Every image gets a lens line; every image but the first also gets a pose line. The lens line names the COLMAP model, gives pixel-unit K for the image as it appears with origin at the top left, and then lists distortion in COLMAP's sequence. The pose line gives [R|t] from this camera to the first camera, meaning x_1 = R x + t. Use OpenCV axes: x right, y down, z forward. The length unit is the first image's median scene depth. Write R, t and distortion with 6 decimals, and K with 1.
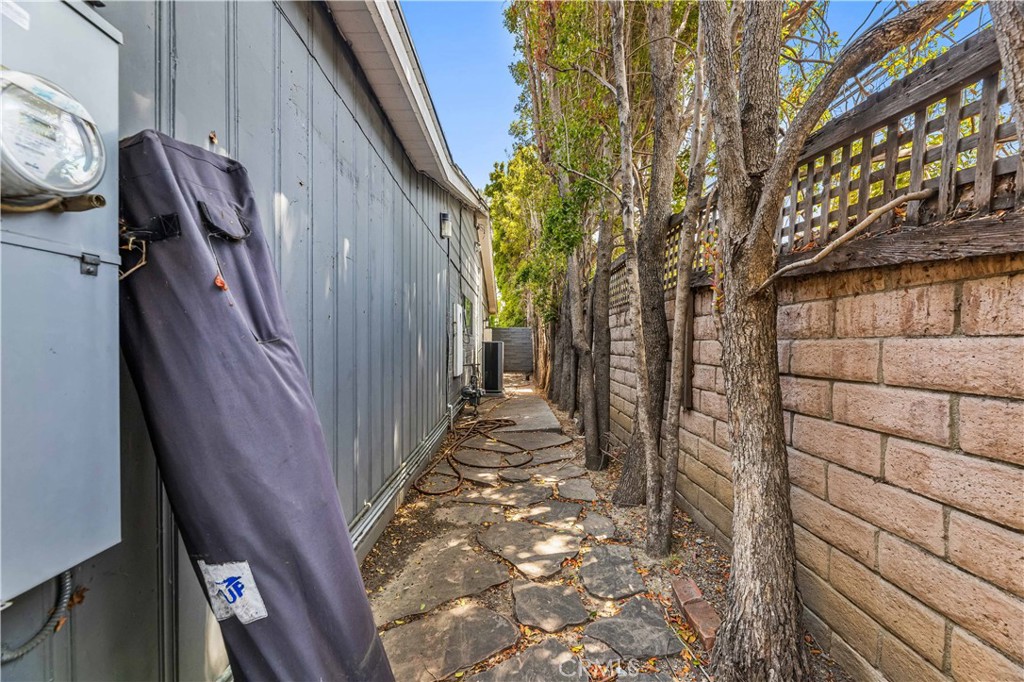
lens RADIAL K [[406.9, 0, 513.3], [0, 406.9, 341.7], [0, 0, 1]] dist [-0.001394, -0.000294]
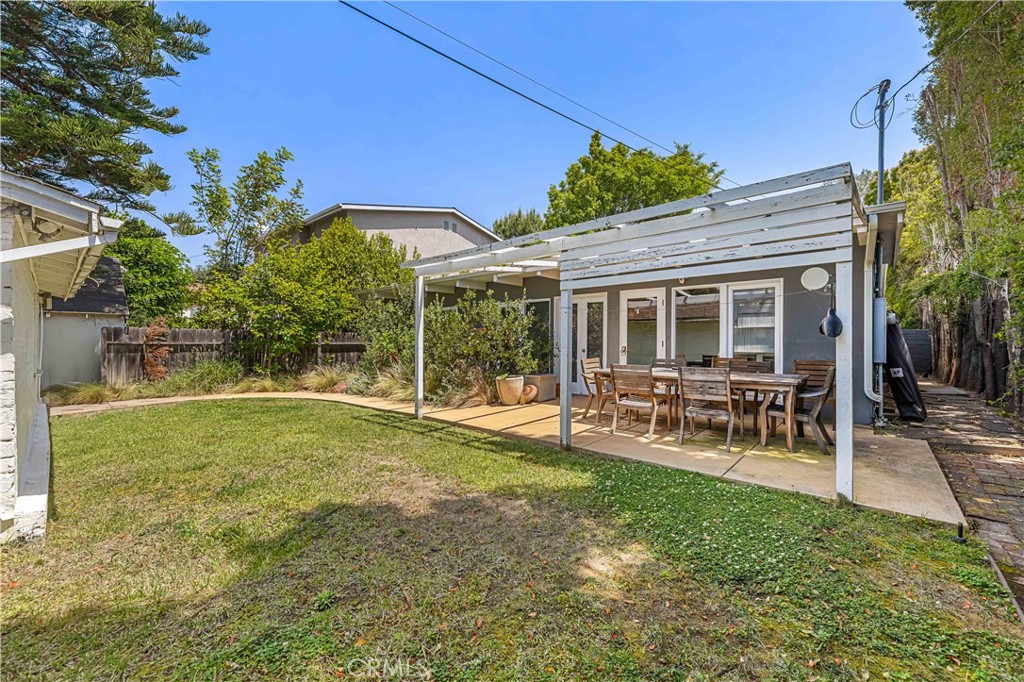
lens RADIAL K [[406.9, 0, 513.3], [0, 406.9, 341.7], [0, 0, 1]] dist [-0.001394, -0.000294]
pose [[0.742722, 0.002065, -0.669596, -0.074105], [-0.005760, 0.999978, -0.003306, 0.009588], [0.669575, 0.006313, 0.742718, -0.723931]]
